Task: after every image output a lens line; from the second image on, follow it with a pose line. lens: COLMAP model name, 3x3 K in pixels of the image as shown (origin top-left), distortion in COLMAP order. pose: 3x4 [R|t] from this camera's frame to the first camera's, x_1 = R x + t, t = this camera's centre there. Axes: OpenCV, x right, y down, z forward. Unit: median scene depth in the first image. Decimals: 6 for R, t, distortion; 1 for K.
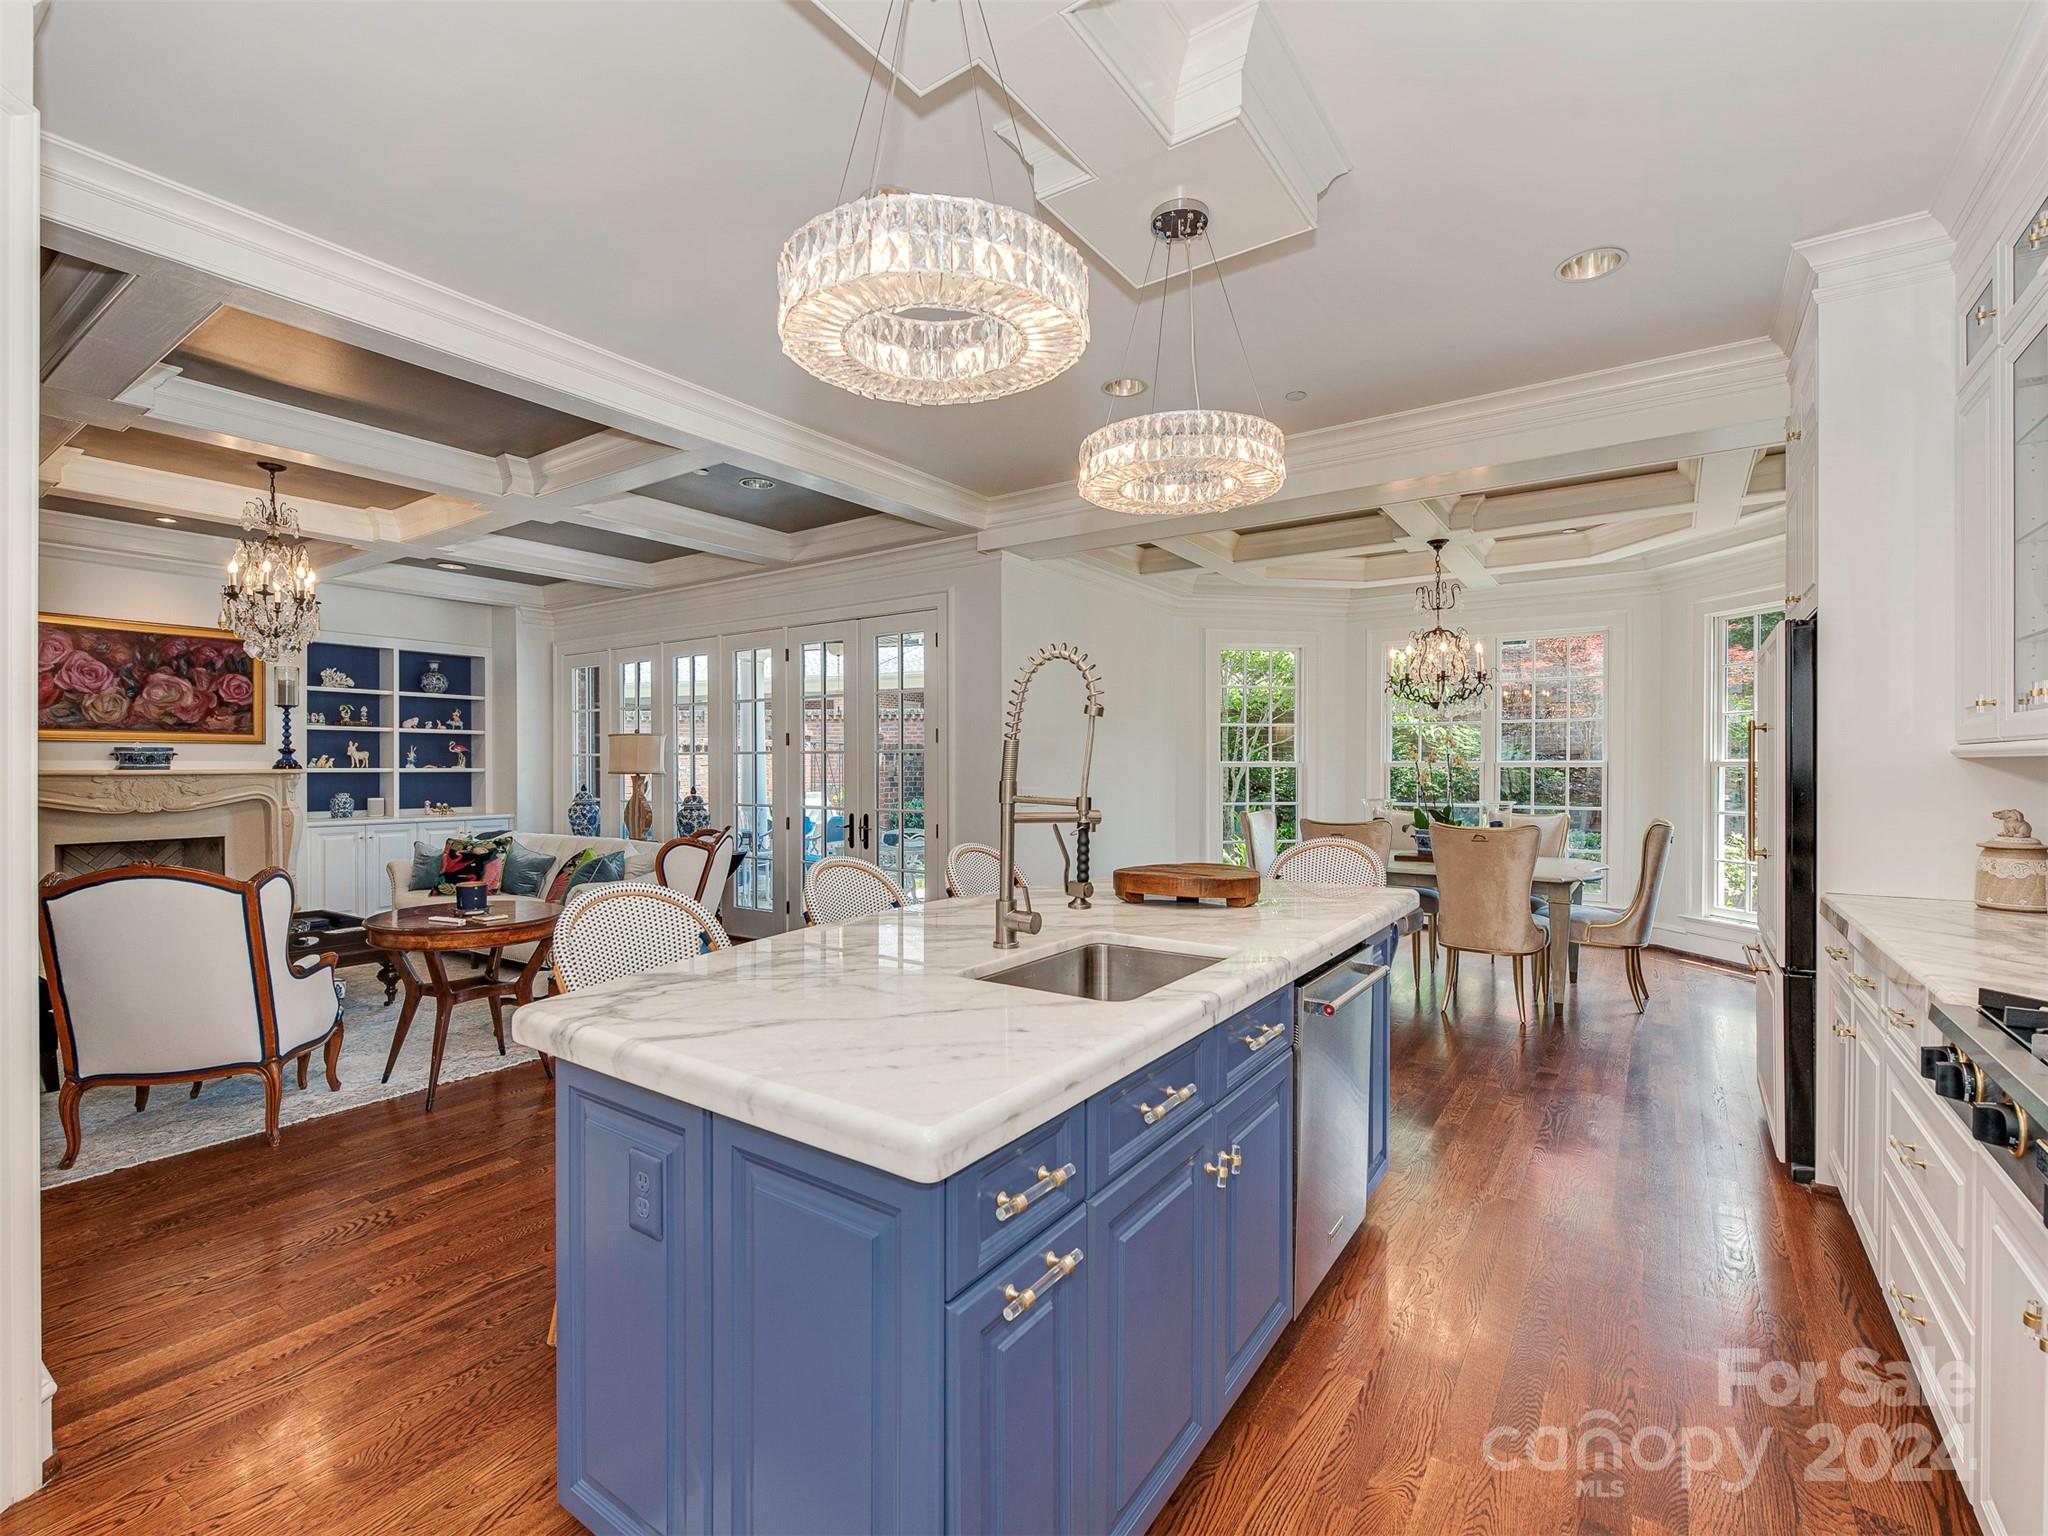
lens RADIAL K [[916.4, 0, 1033.0], [0, 916.4, 774.0], [0, 0, 1]] dist [-0.014507, -0.002153]
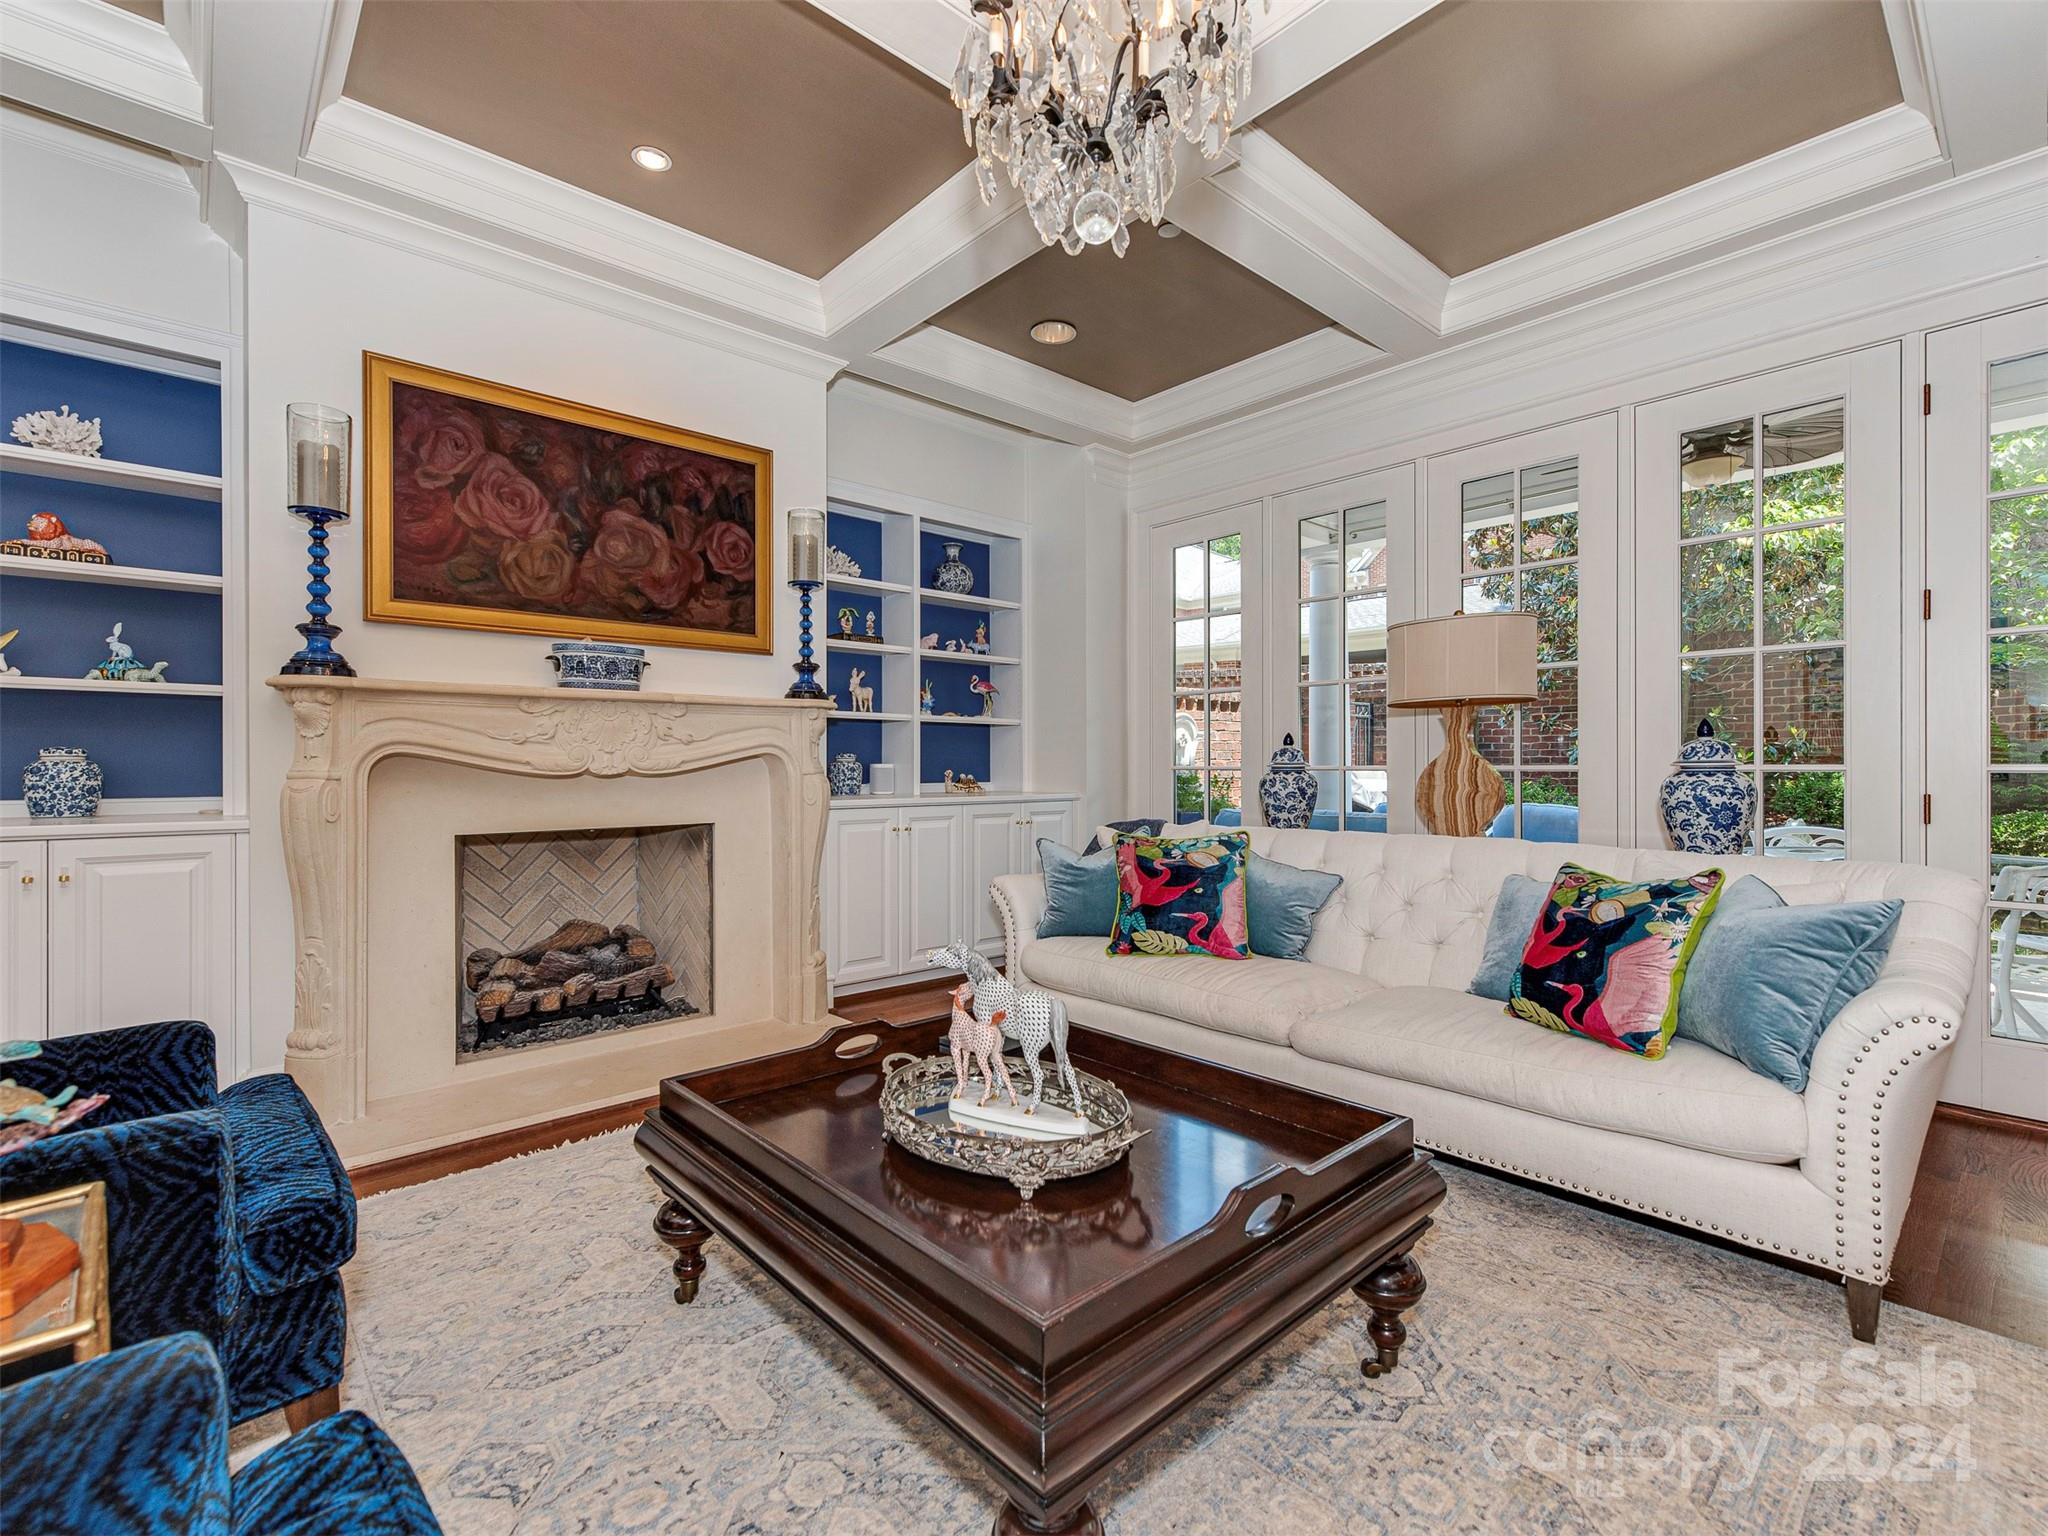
lens RADIAL K [[925.6, 0, 1018.5], [0, 925.6, 764.9], [0, 0, 1]] dist [-0.003366, -0.000230]
pose [[0.968341, -0.000968, -0.249628, -0.585060], [-0.000665, 0.999979, -0.006457, 0.037856], [0.249629, 0.006419, 0.968320, 0.516518]]
